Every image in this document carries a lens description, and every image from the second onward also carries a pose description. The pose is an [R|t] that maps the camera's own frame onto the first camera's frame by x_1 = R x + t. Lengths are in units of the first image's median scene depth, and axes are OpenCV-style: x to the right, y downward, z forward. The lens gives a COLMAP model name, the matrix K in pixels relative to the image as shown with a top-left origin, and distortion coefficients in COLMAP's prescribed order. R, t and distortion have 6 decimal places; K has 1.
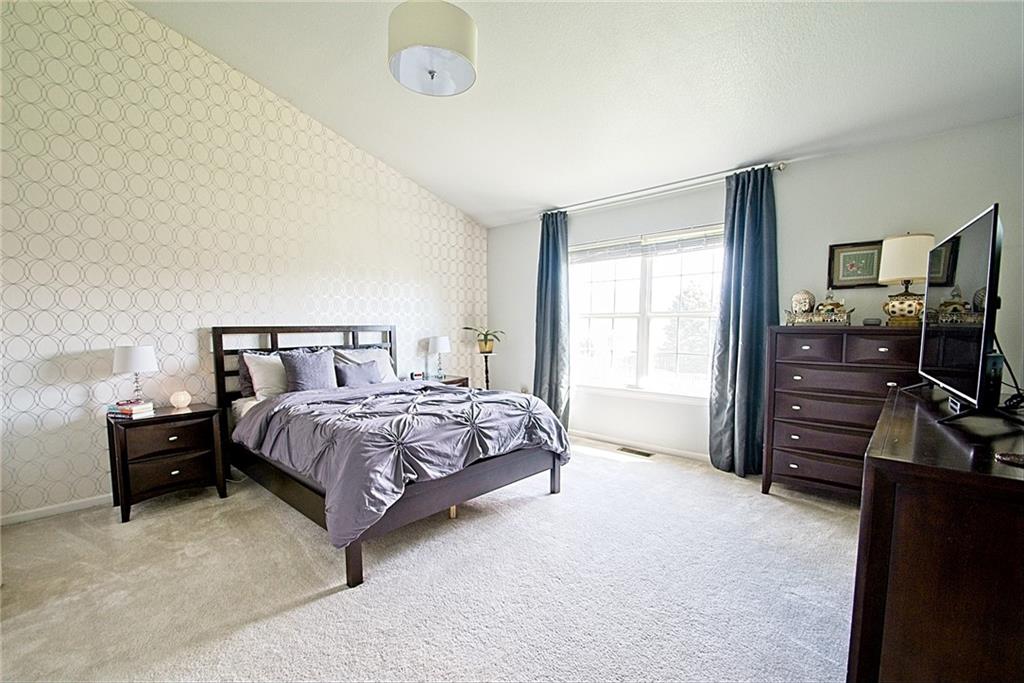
lens RADIAL K [[449.7, 0, 502.5], [0, 449.7, 362.5], [0, 0, 1]] dist [-0.000398, -0.000109]
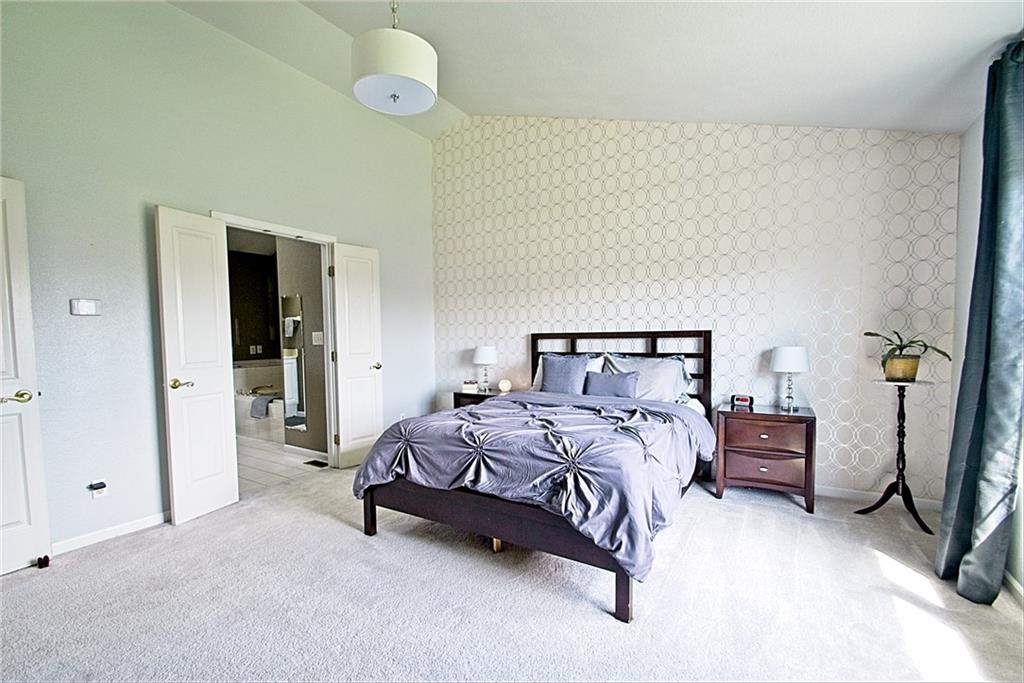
lens RADIAL K [[449.7, 0, 502.5], [0, 449.7, 362.5], [0, 0, 1]] dist [-0.000398, -0.000109]
pose [[0.184188, 0.063474, -0.980839, 0.592654], [-0.069304, 0.996268, 0.051458, -0.055826], [0.980445, 0.058498, 0.187900, 0.668093]]
